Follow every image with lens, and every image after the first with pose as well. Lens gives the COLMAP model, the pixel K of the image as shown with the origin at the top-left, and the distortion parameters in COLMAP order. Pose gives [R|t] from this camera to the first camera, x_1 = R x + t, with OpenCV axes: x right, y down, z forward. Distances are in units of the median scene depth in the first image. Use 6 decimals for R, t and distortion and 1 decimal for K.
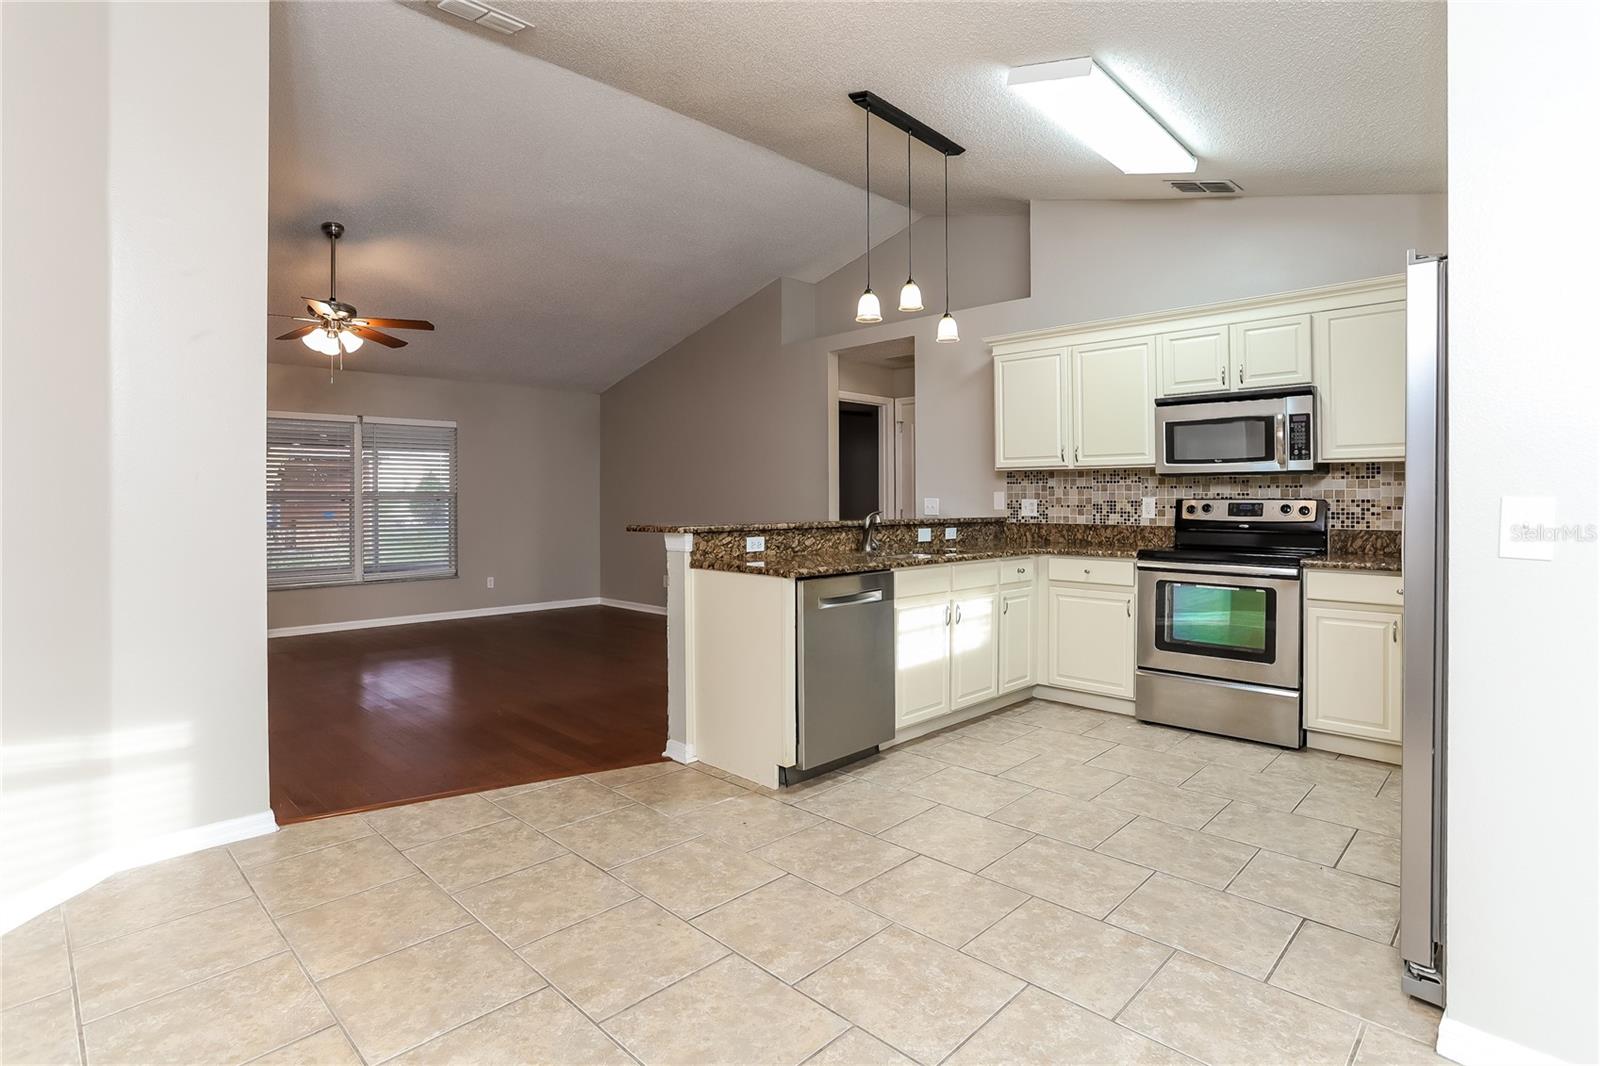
lens RADIAL K [[783.6, 0, 792.2], [0, 783.6, 515.1], [0, 0, 1]] dist [-0.047764, 0.037939]
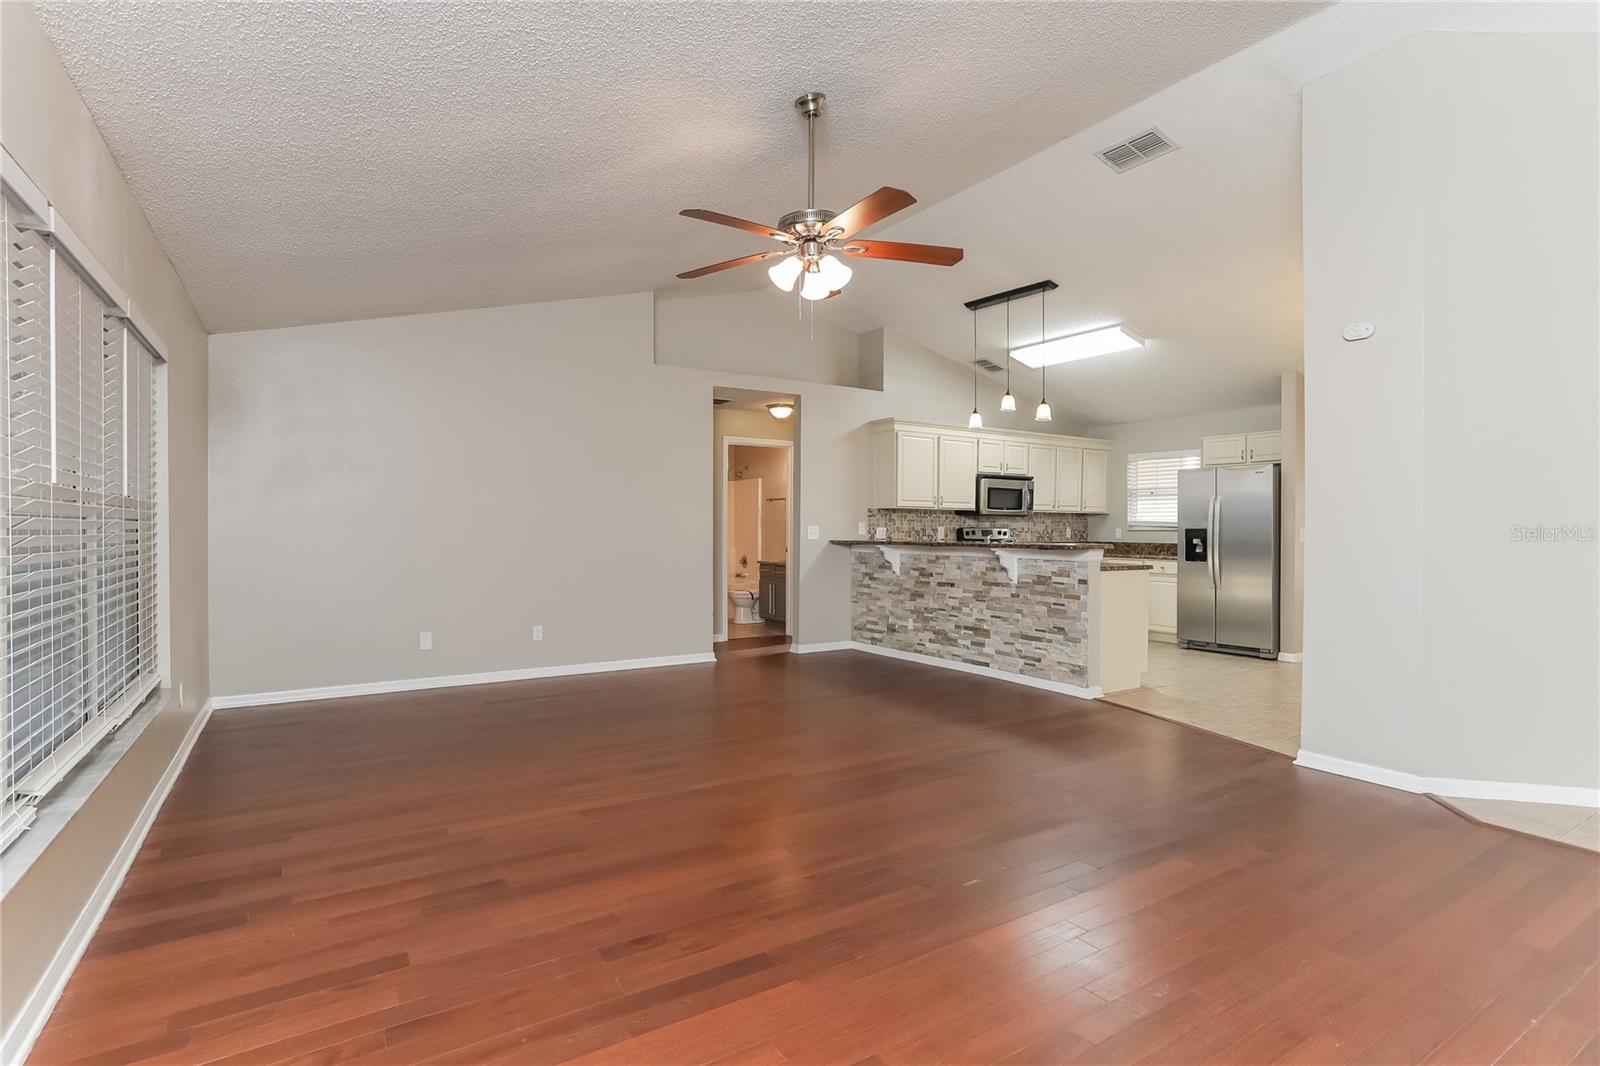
lens RADIAL K [[791.6, 0, 800.0], [0, 791.6, 533.0], [0, 0, 1]] dist [-0.013491, 0.000026]
pose [[0.218082, -0.006700, 0.975907, -1.538738], [0.014207, 0.999892, 0.003690, -0.022453], [-0.975827, 0.013060, 0.218154, 1.059241]]
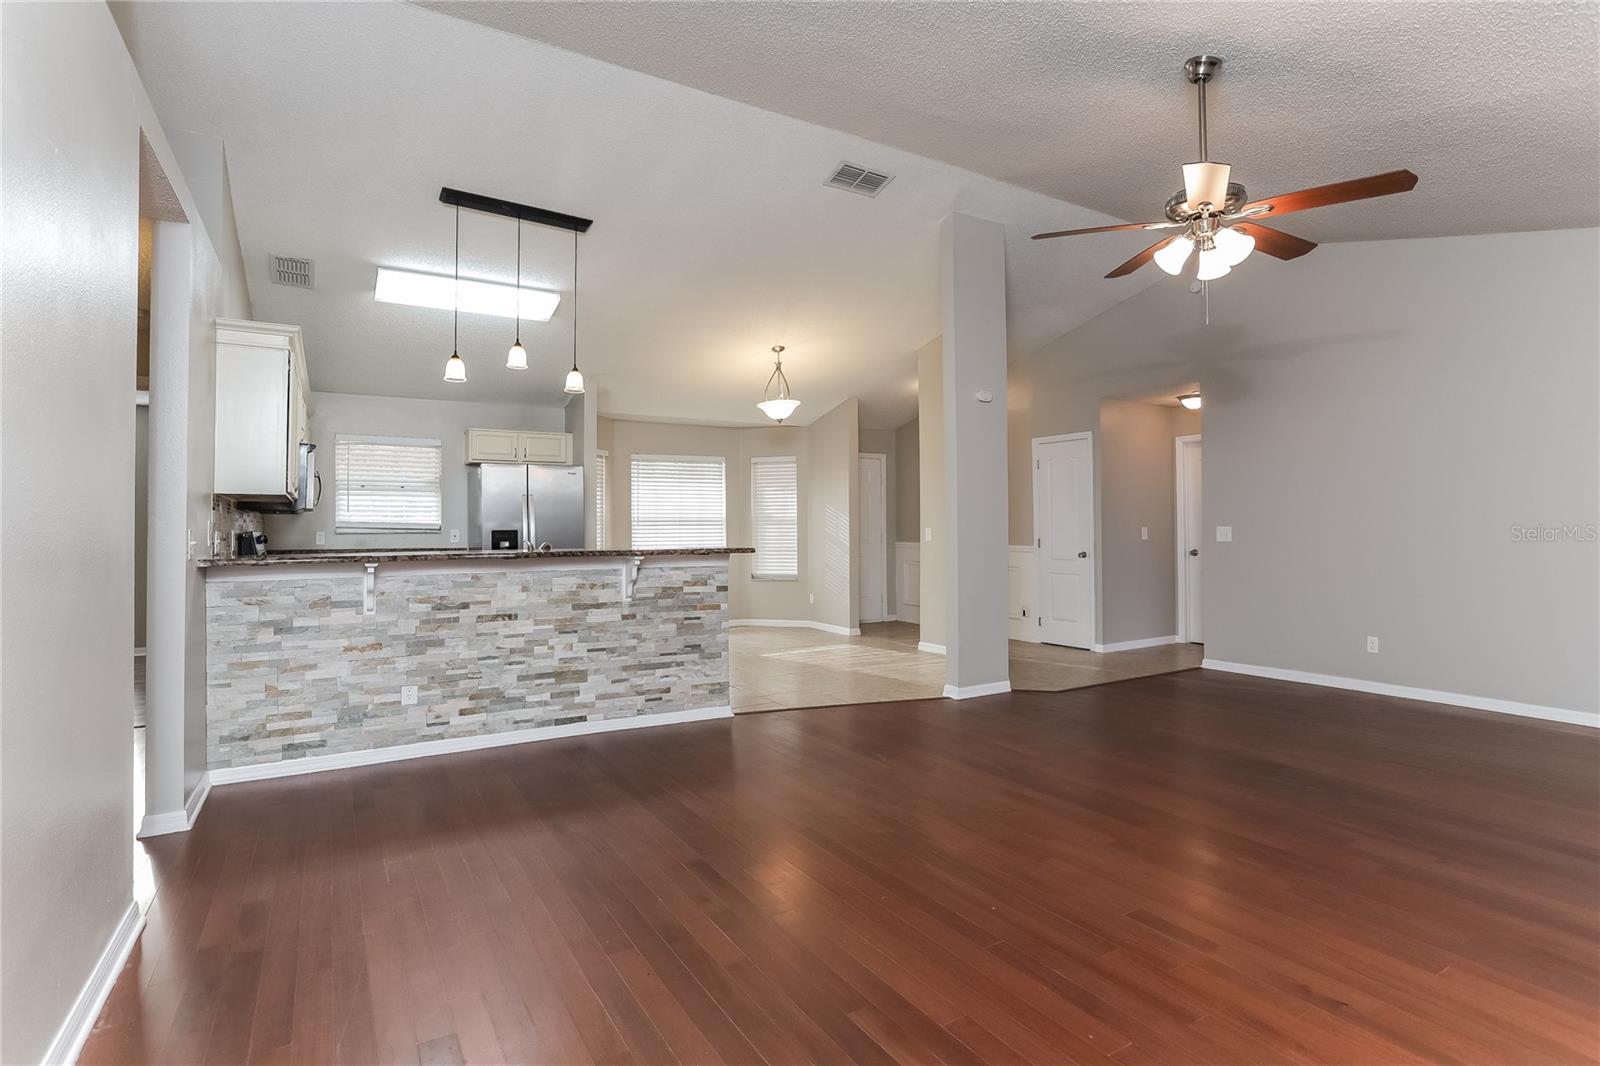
lens RADIAL K [[783.6, 0, 792.2], [0, 783.6, 515.1], [0, 0, 1]] dist [-0.047764, 0.037939]
pose [[-0.965821, 0.006759, 0.259123, -0.555977], [0.006791, 0.999977, -0.000769, -0.038955], [-0.259122, 0.001017, -0.965844, 2.001696]]
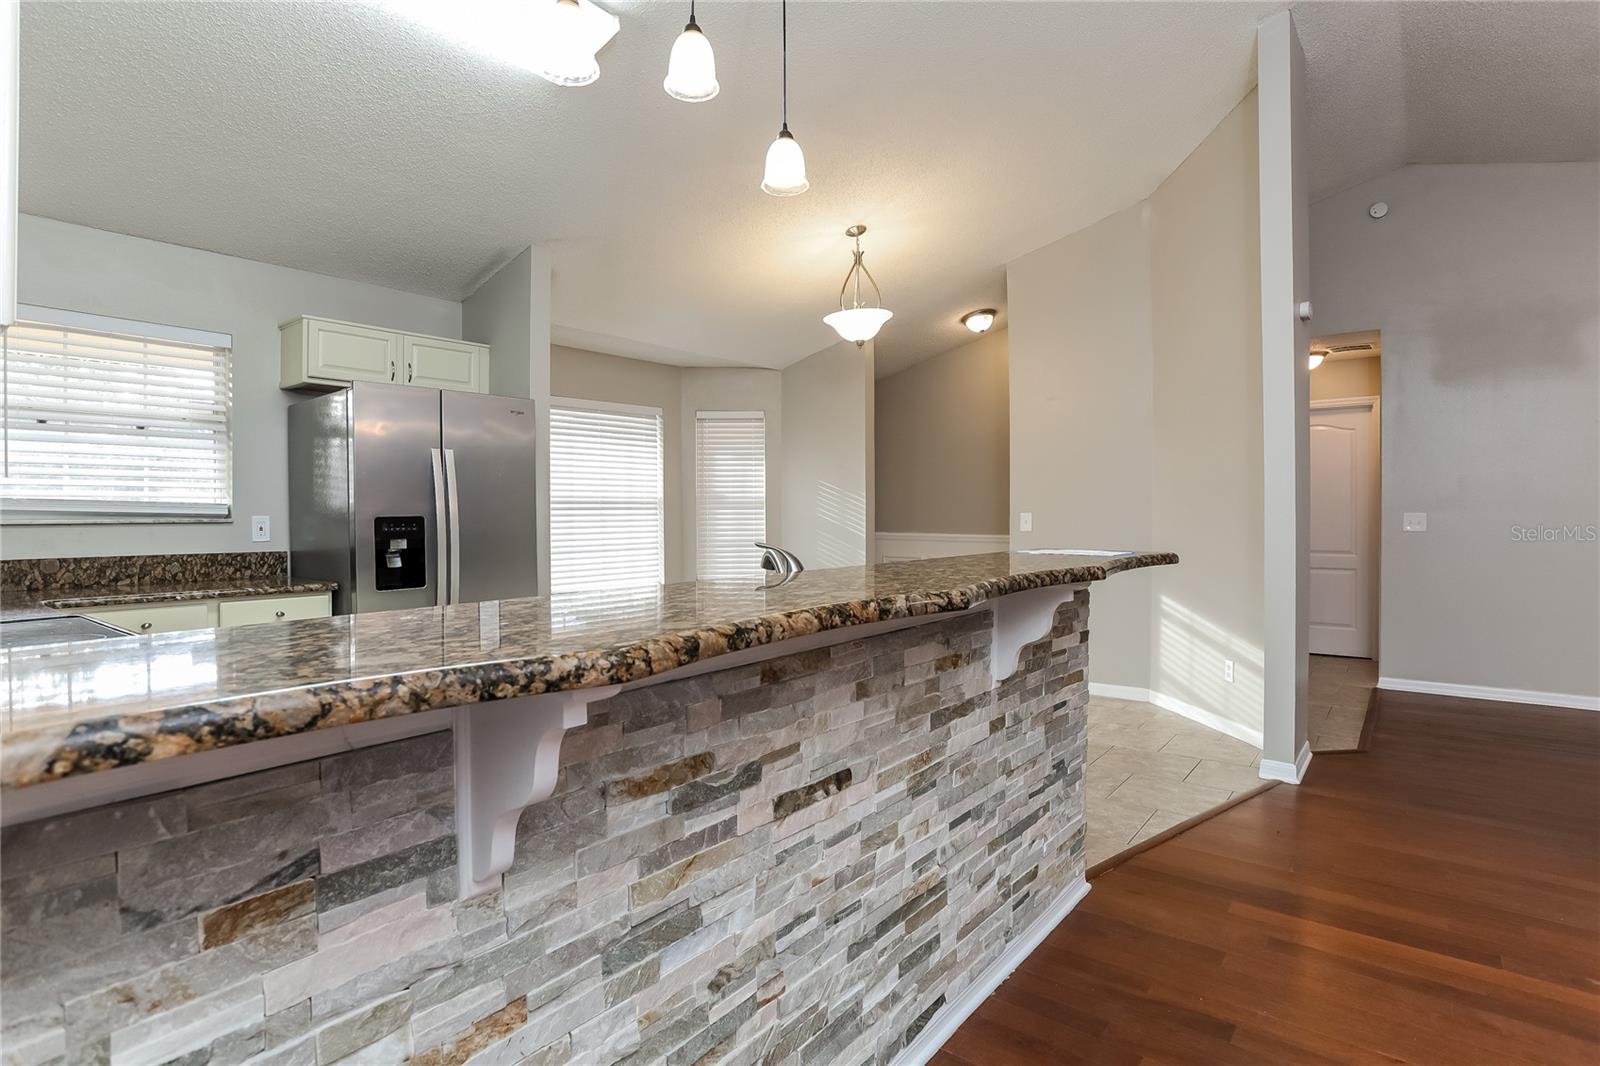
lens RADIAL K [[802.5, 0, 800.0], [0, 802.5, 533.0], [0, 0, 1]] dist [-0.046135, 0.016063]
pose [[-0.996101, 0.003574, -0.088151, 0.113504], [-0.000041, 0.999160, 0.040971, -0.029859], [0.088223, 0.040815, -0.995264, 1.448116]]
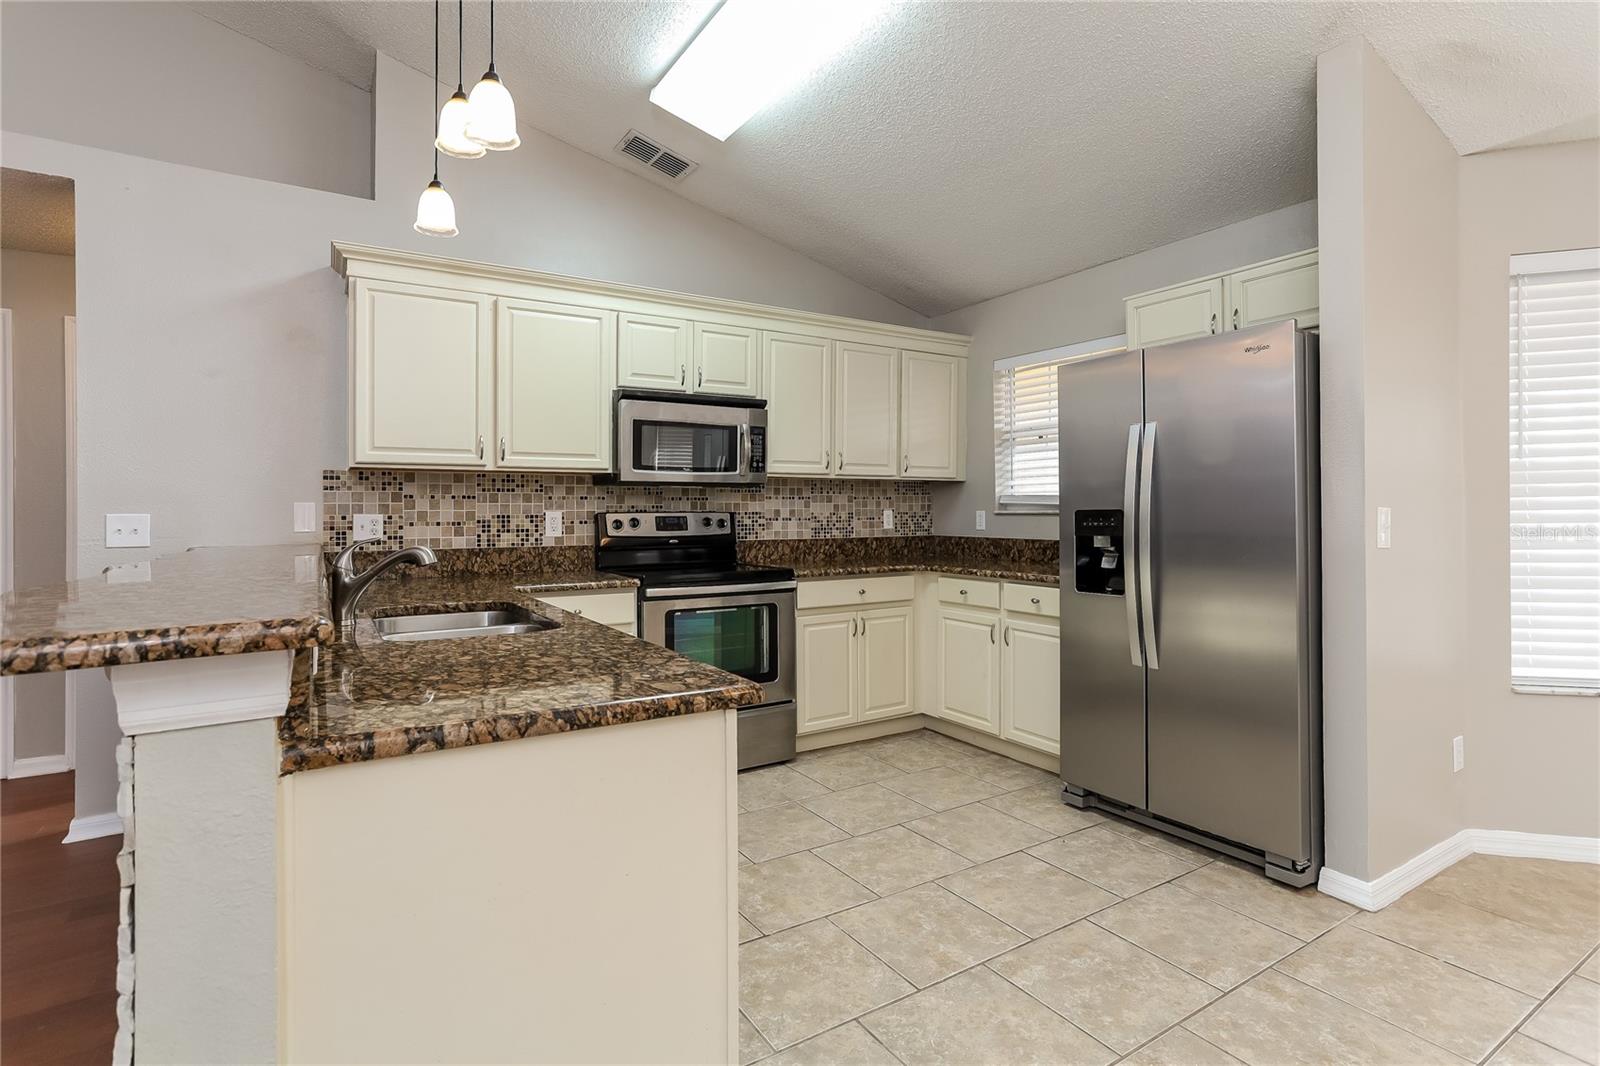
lens RADIAL K [[783.6, 0, 792.2], [0, 783.6, 515.1], [0, 0, 1]] dist [-0.047764, 0.037939]
pose [[0.237938, -0.007515, 0.971251, -0.295027], [0.024680, 0.999694, 0.001688, -0.015561], [-0.970967, 0.023569, 0.238050, 0.660442]]
